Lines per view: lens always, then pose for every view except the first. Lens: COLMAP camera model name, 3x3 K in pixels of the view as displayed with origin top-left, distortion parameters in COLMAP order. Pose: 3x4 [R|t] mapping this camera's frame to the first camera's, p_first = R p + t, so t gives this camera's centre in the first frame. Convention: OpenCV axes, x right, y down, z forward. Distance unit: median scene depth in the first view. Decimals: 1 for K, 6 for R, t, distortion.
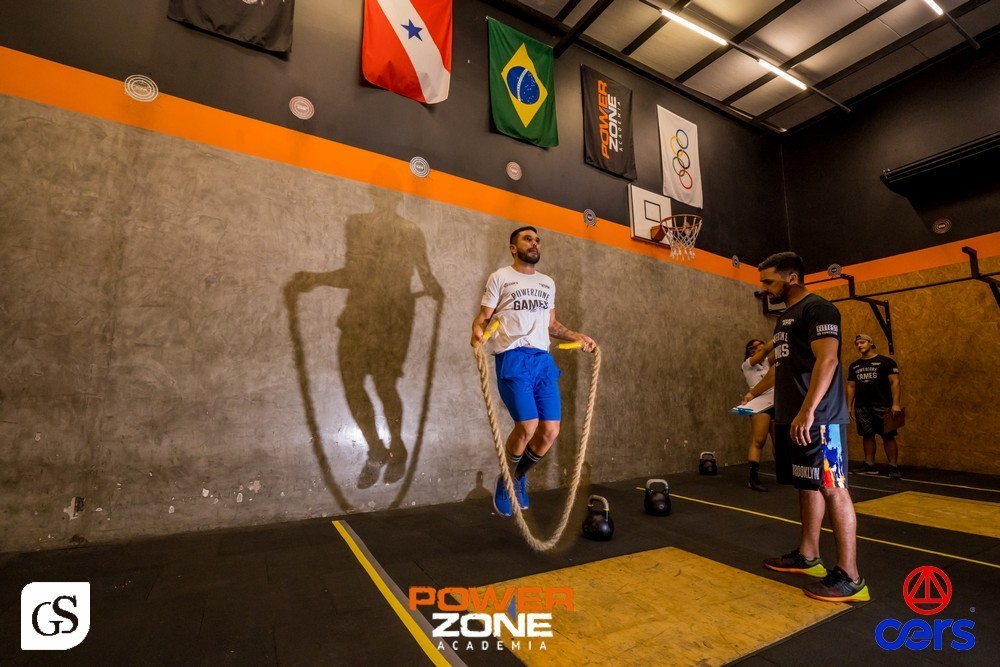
lens RADIAL K [[464.1, 0, 497.5], [0, 464.1, 335.5], [0, 0, 1]] dist [-0.059291, 0.022844]
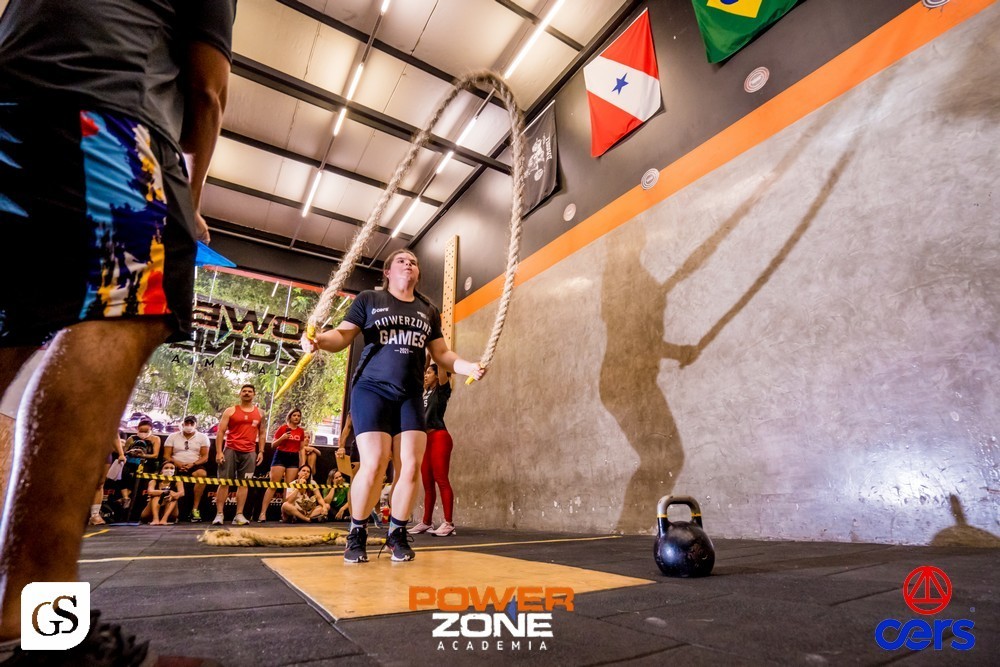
lens RADIAL K [[491.6, 0, 487.7], [0, 491.6, 332.3], [0, 0, 1]] dist [-0.047834, 0.018511]
pose [[0.019606, -0.355389, -0.934513, 0.735931], [0.132621, 0.927358, -0.349885, 0.277324], [0.990973, -0.117076, 0.065314, 0.589577]]
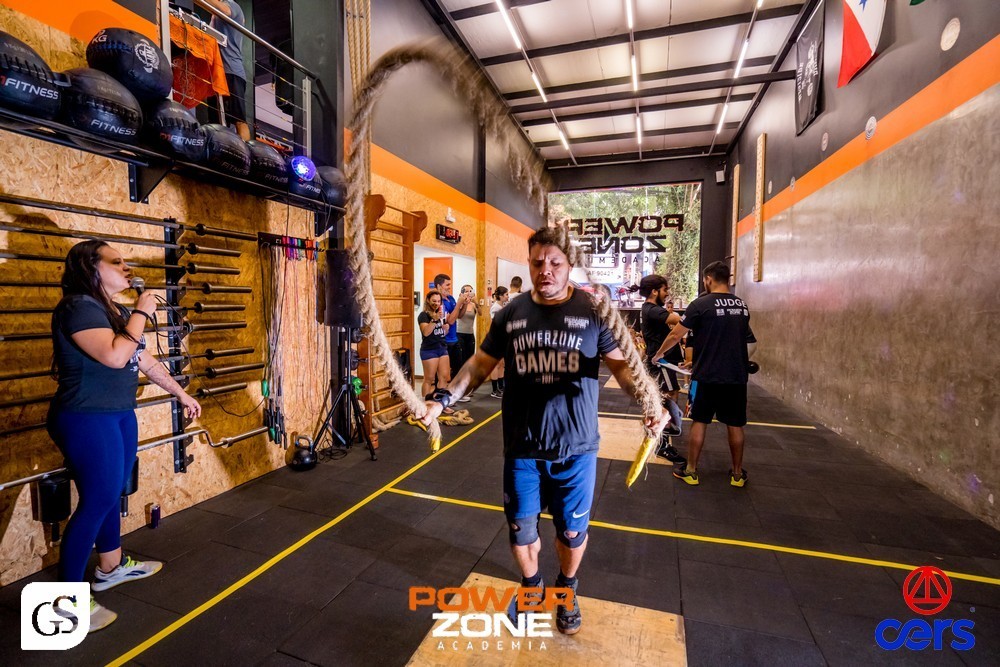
lens RADIAL K [[464.1, 0, 493.7], [0, 464.1, 335.8], [0, 0, 1]] dist [-0.059291, 0.022844]
pose [[-0.750173, 0.035954, -0.660263, 1.213957], [0.083124, 0.995727, -0.040221, 0.066379], [0.655996, -0.085057, -0.749956, 1.244910]]
